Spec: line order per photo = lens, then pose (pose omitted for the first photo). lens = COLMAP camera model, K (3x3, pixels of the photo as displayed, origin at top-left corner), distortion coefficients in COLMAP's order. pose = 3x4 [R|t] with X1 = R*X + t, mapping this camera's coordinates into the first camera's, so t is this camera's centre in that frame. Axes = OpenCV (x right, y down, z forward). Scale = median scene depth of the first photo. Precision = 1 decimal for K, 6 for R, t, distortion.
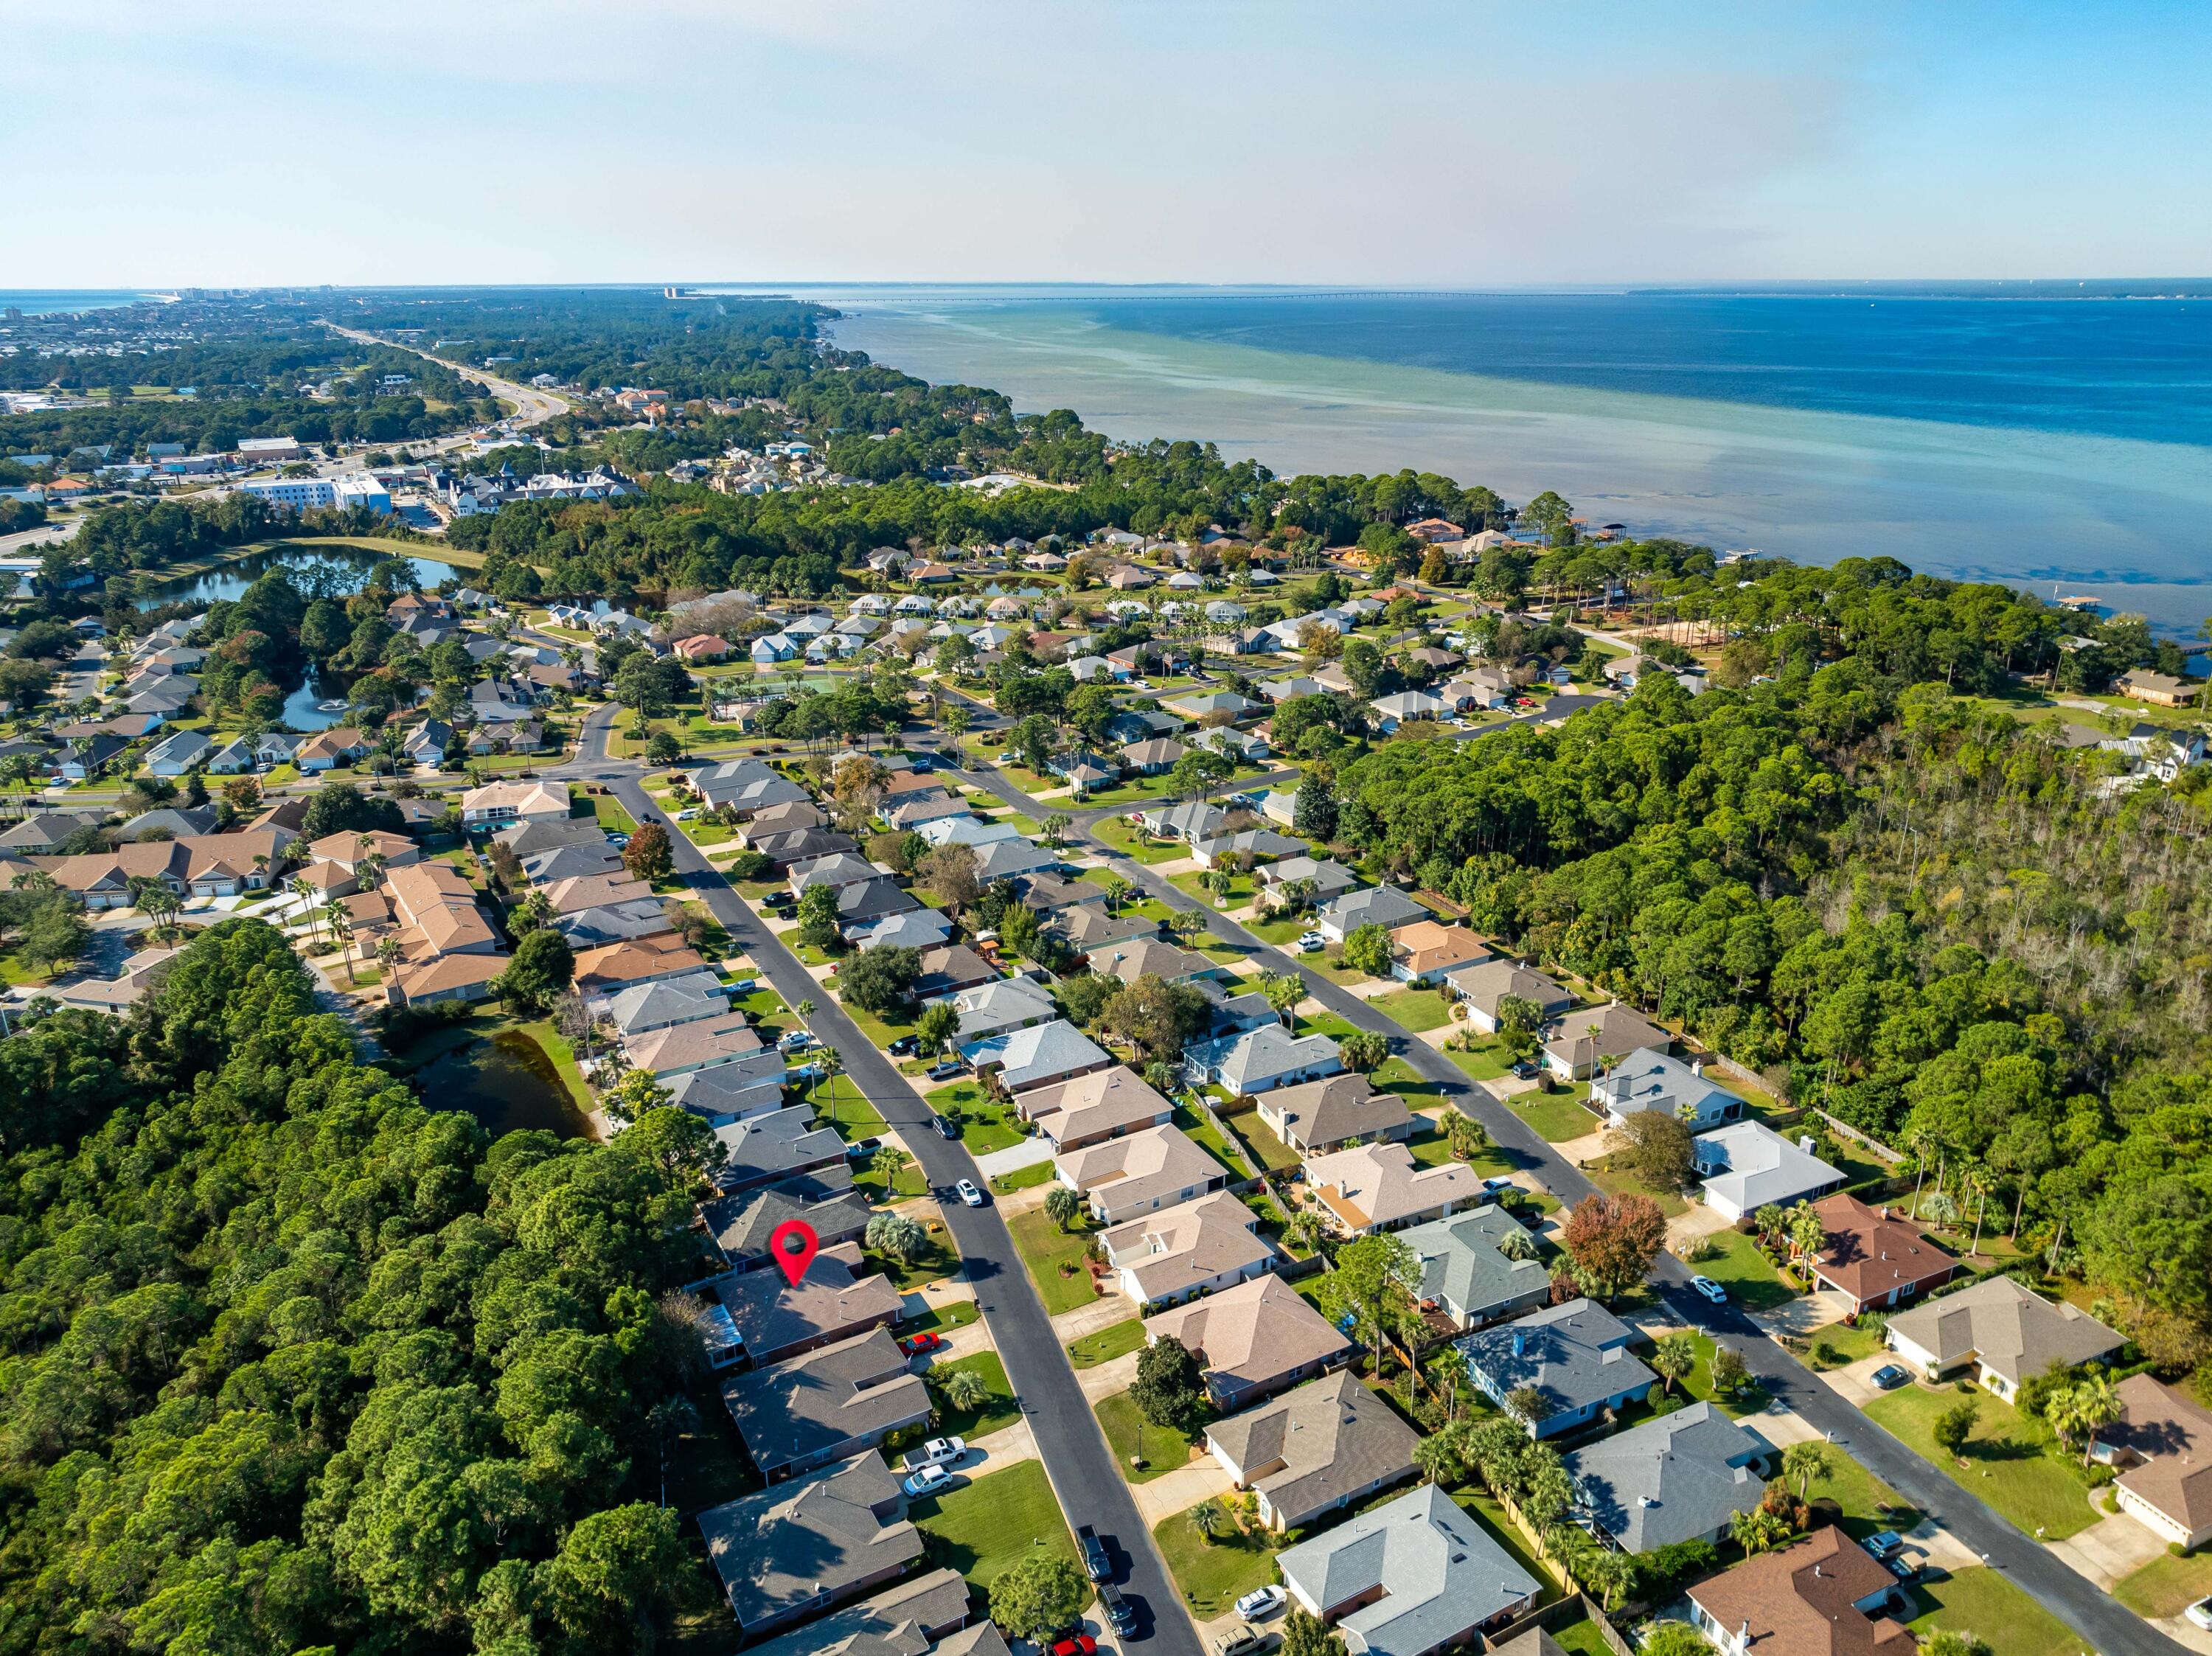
lens RADIAL K [[1548.5, 0, 1106.0], [0, 1548.5, 828.0], [0, 0, 1]] dist [-0.003289, -0.005269]
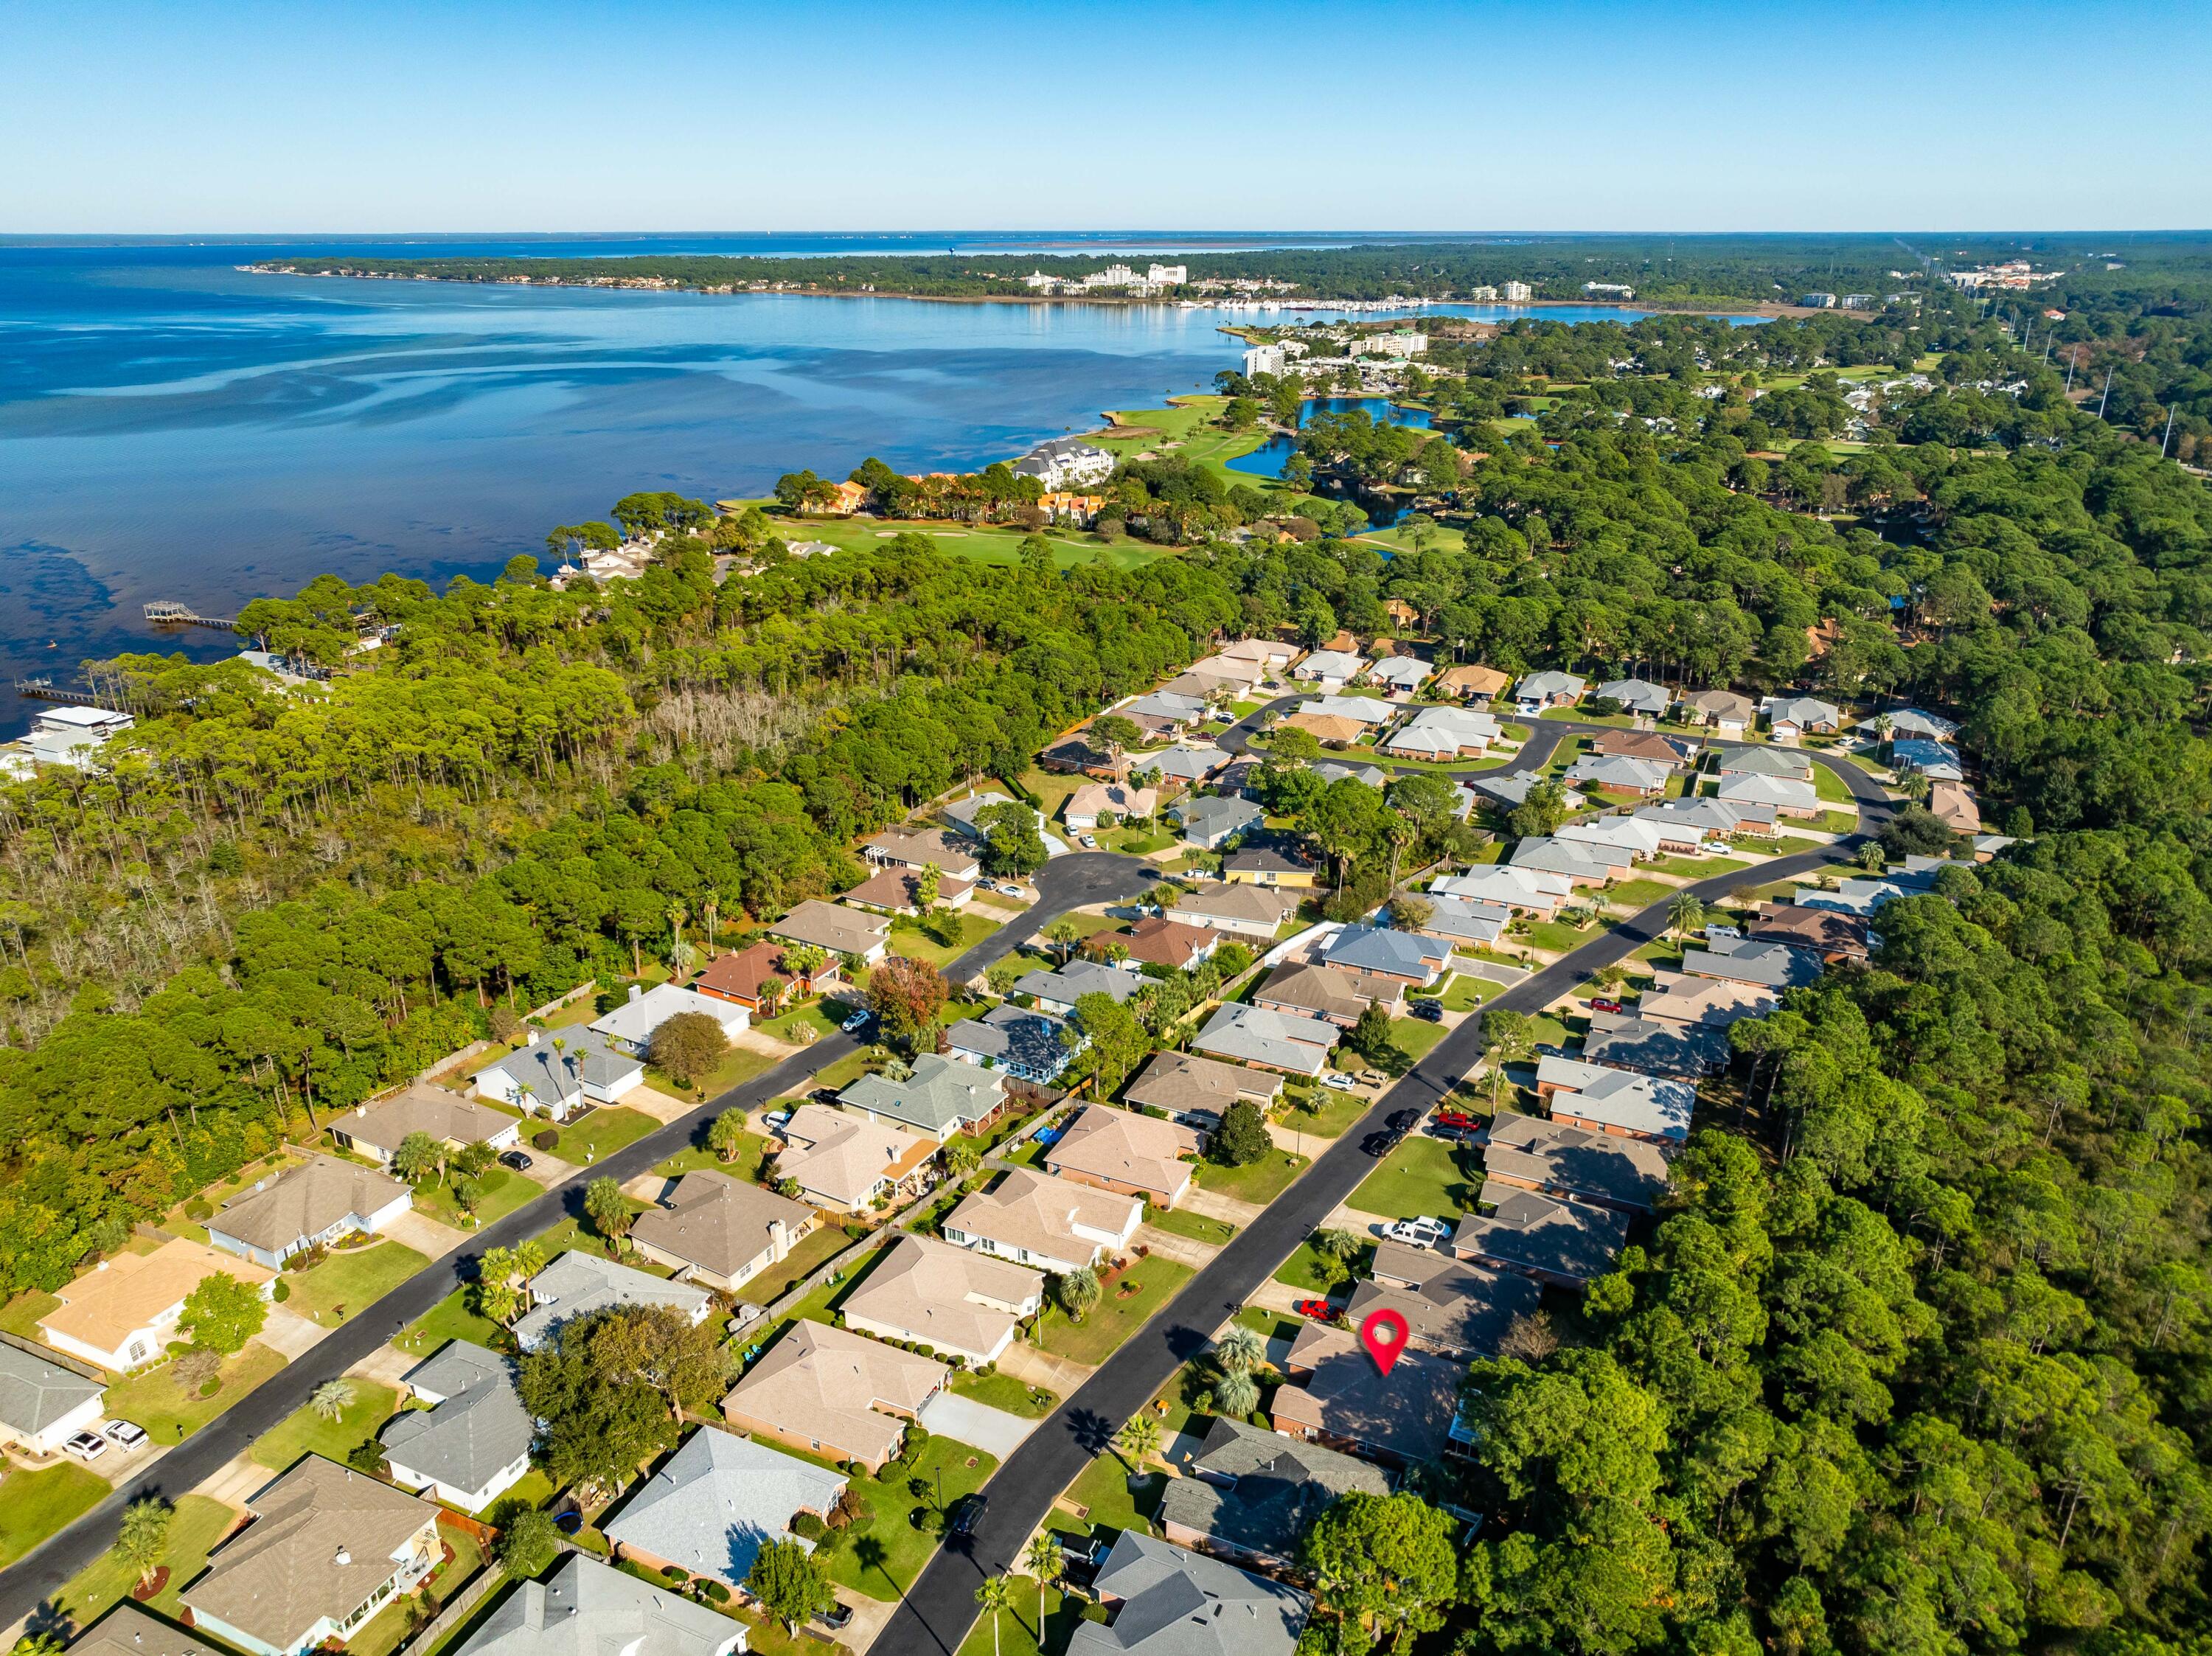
lens RADIAL K [[1540.2, 0, 1110.7], [0, 1540.2, 839.3], [0, 0, 1]] dist [-0.001940, -0.006372]
pose [[-0.588292, -0.295789, 0.752609, -0.349593], [0.276333, 0.801139, 0.530864, -0.237704], [-0.759968, 0.520274, -0.389568, 0.667895]]
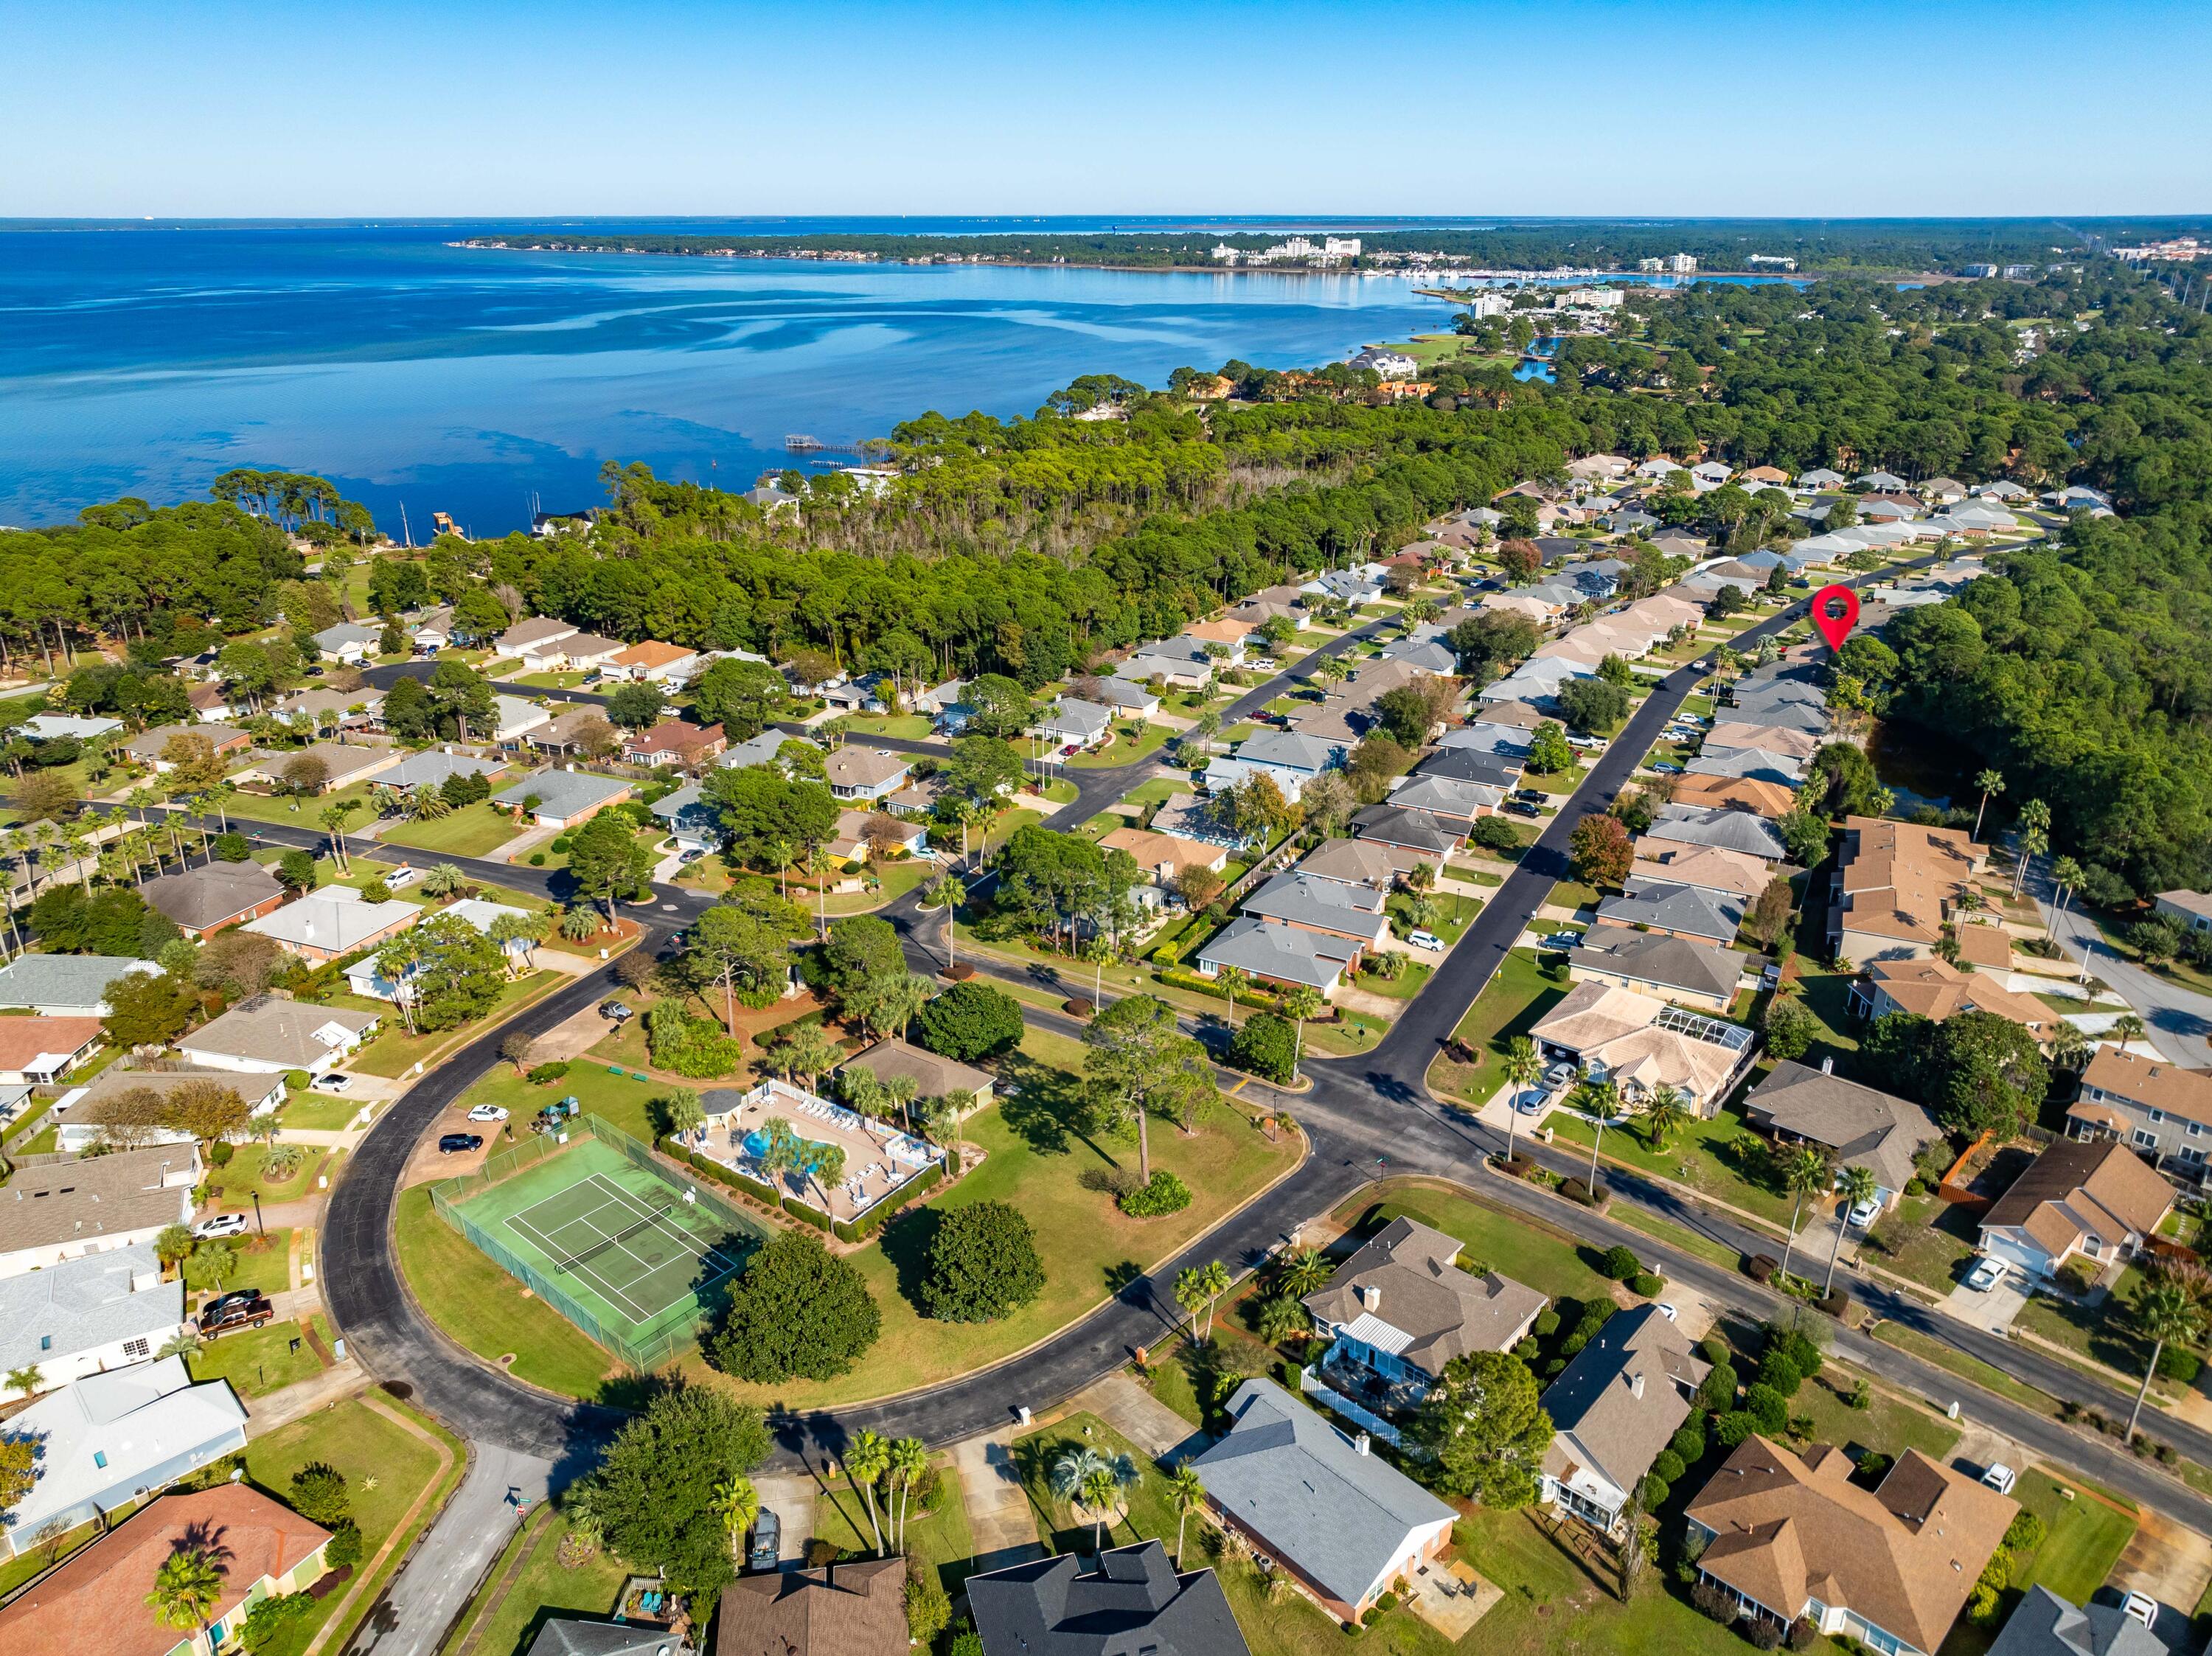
lens RADIAL K [[1554.9, 0, 1114.1], [0, 1554.9, 816.6], [0, 0, 1]] dist [-0.025570, 0.036456]
pose [[-0.529252, -0.305970, 0.791375, -0.681878], [0.288471, 0.812261, 0.506967, -0.404742], [-0.797920, 0.496602, -0.341628, 1.281340]]
